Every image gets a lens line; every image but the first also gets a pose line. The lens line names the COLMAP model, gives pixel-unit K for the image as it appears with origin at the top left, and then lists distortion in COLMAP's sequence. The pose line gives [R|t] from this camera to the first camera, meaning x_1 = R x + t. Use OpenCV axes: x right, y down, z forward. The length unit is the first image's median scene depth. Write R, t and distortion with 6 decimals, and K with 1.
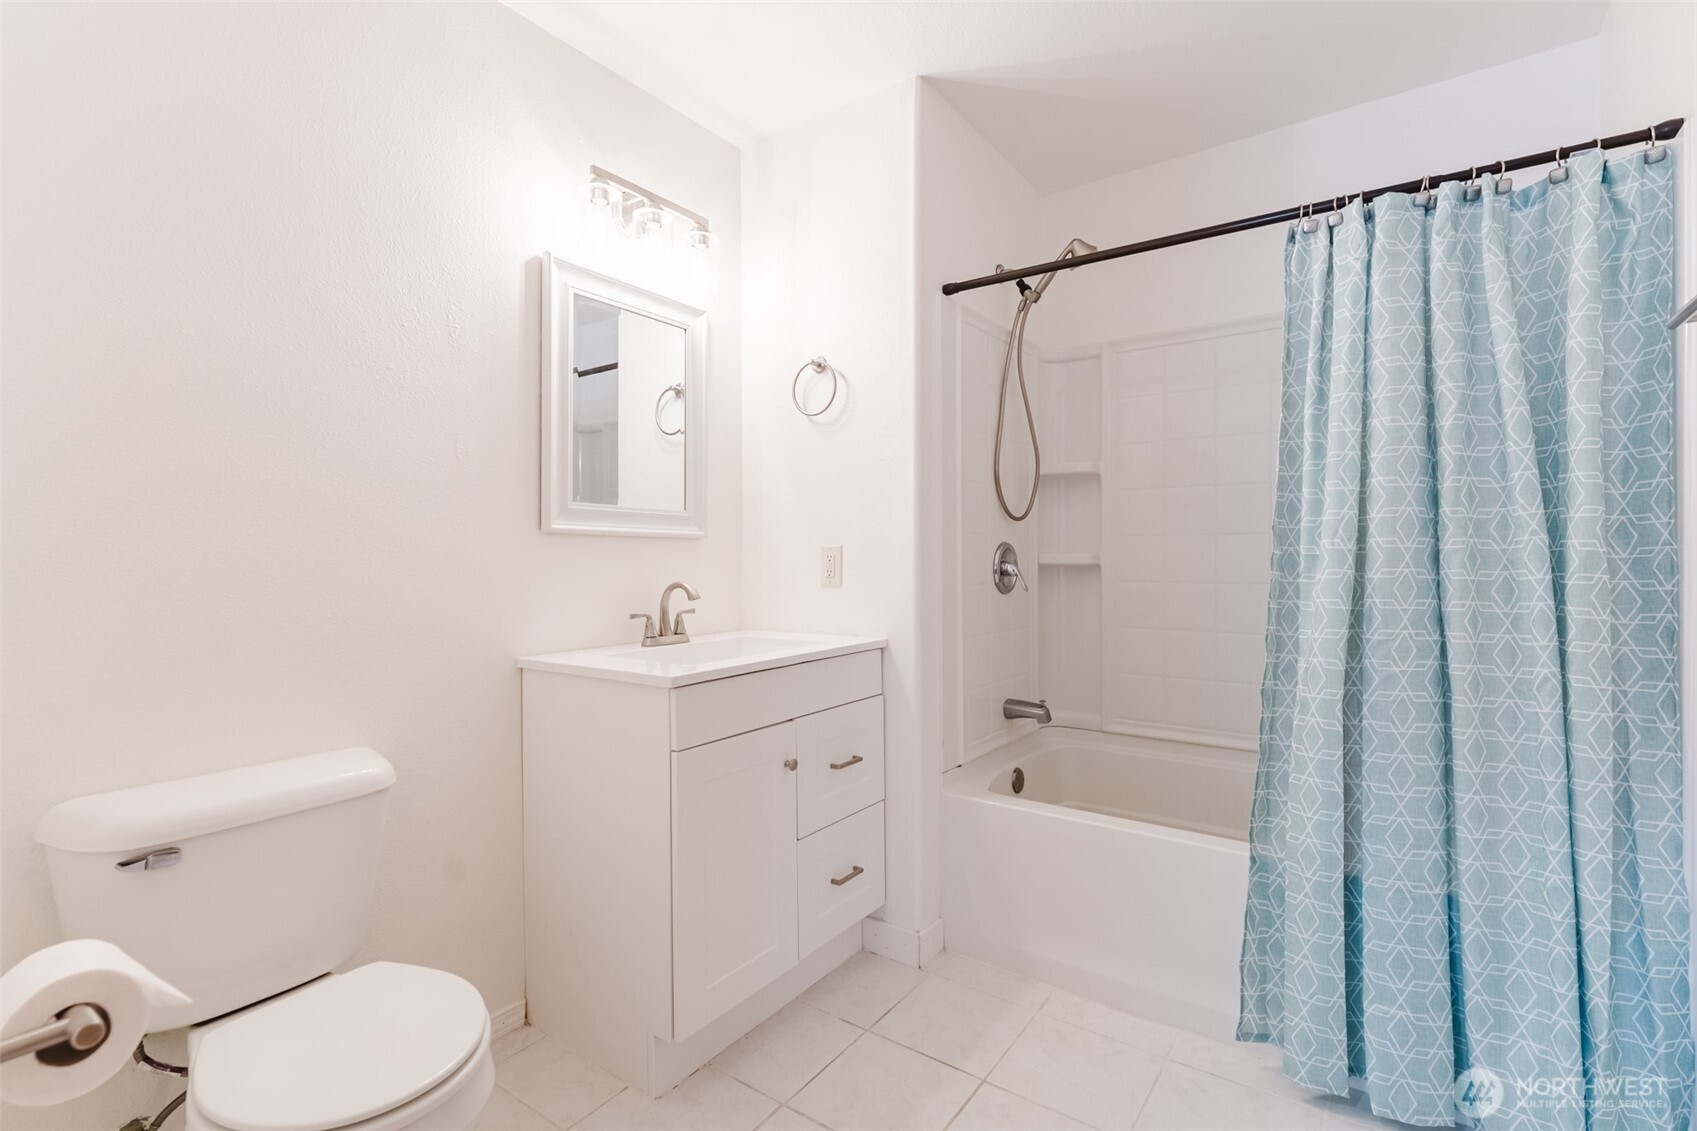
lens RADIAL K [[780.8, 0, 853.5], [0, 780.8, 555.4], [0, 0, 1]] dist [-0.000682, -0.001144]
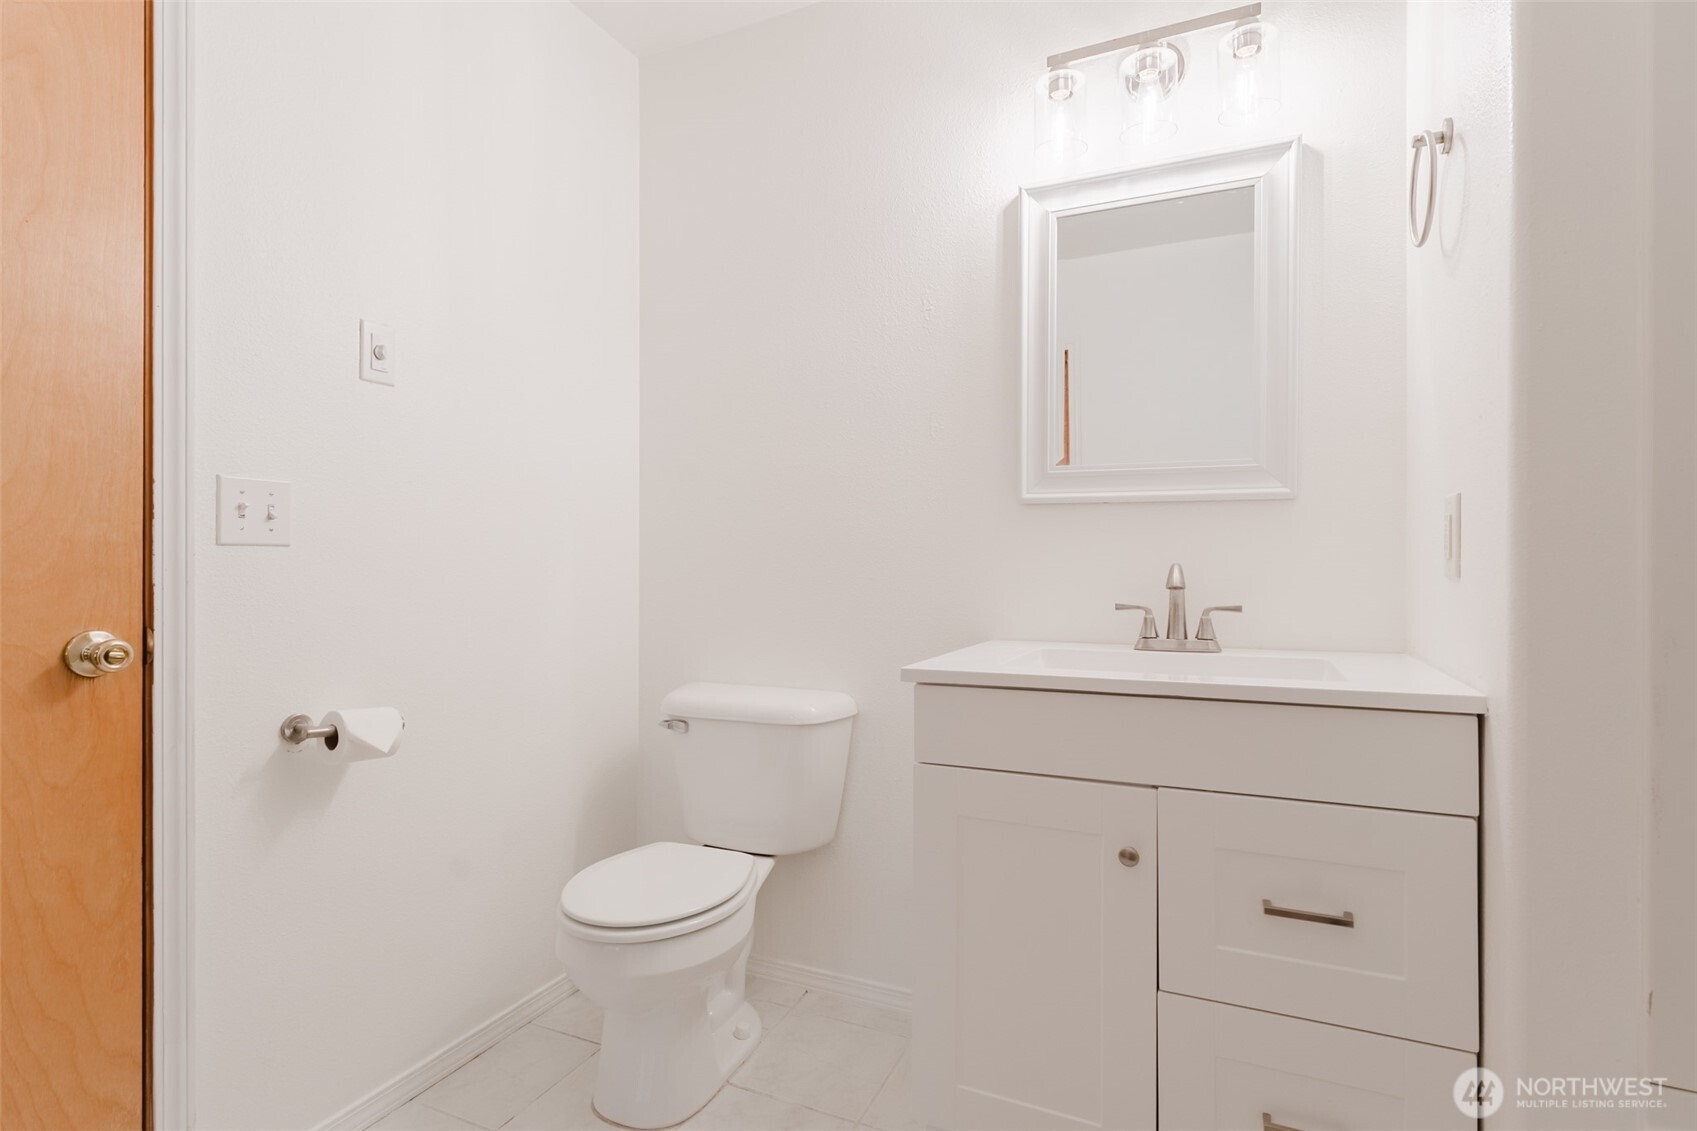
lens RADIAL K [[815.5, 0, 847.7], [0, 815.5, 560.3], [0, 0, 1]] dist [-0.002378, -0.000322]
pose [[0.175625, -0.002137, -0.984455, 0.444690], [-0.003884, 0.999988, -0.002863, 0.035396], [0.984450, 0.004326, 0.175614, 0.594008]]
